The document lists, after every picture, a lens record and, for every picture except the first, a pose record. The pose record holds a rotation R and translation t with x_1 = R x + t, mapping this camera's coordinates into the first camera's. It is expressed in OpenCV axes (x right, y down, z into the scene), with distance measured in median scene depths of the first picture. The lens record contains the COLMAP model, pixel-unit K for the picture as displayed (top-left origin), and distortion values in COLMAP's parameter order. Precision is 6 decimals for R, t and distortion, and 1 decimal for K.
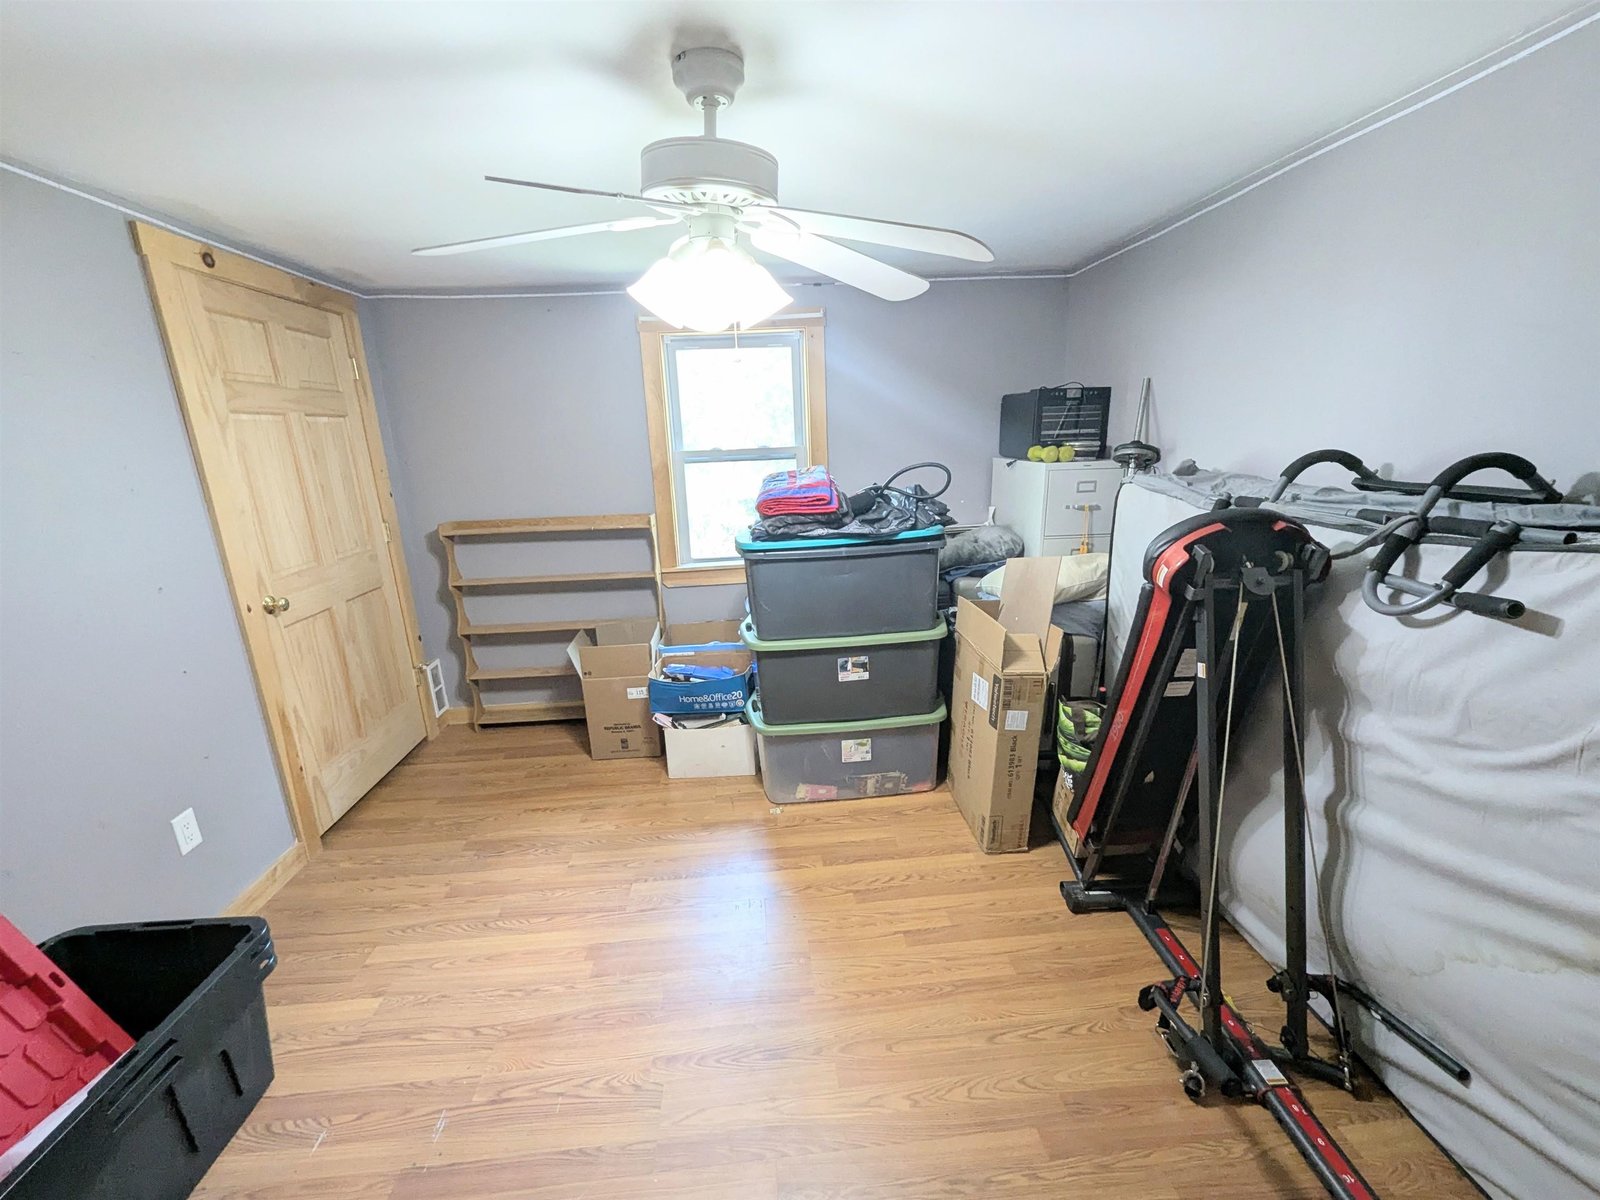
lens RADIAL K [[657.1, 0, 803.1], [0, 657.1, 602.7], [0, 0, 1]] dist [-0.002703, 0.000224]
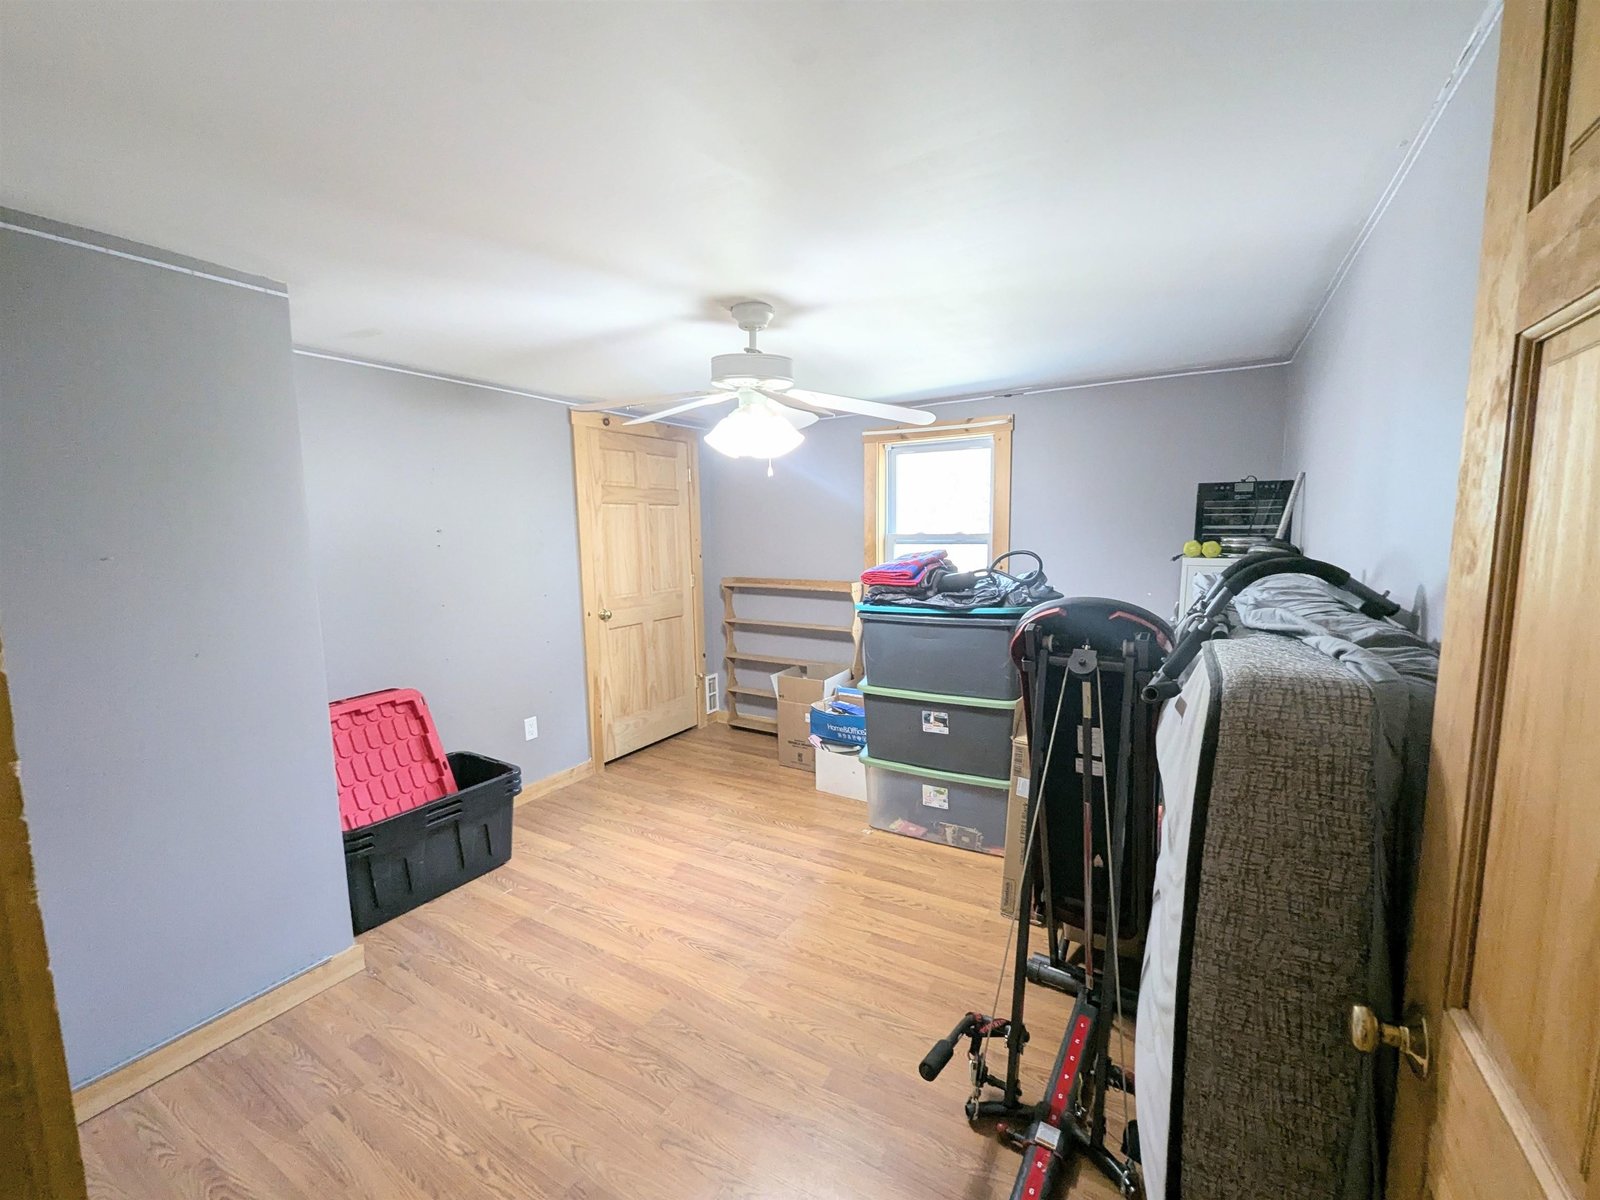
lens RADIAL K [[657.1, 0, 807.0], [0, 657.1, 602.1], [0, 0, 1]] dist [-0.002703, 0.000224]
pose [[0.824595, 0.090062, -0.558508, 0.508005], [-0.157514, 0.984758, -0.073761, 0.012800], [0.543352, 0.148796, 0.826213, -0.105990]]
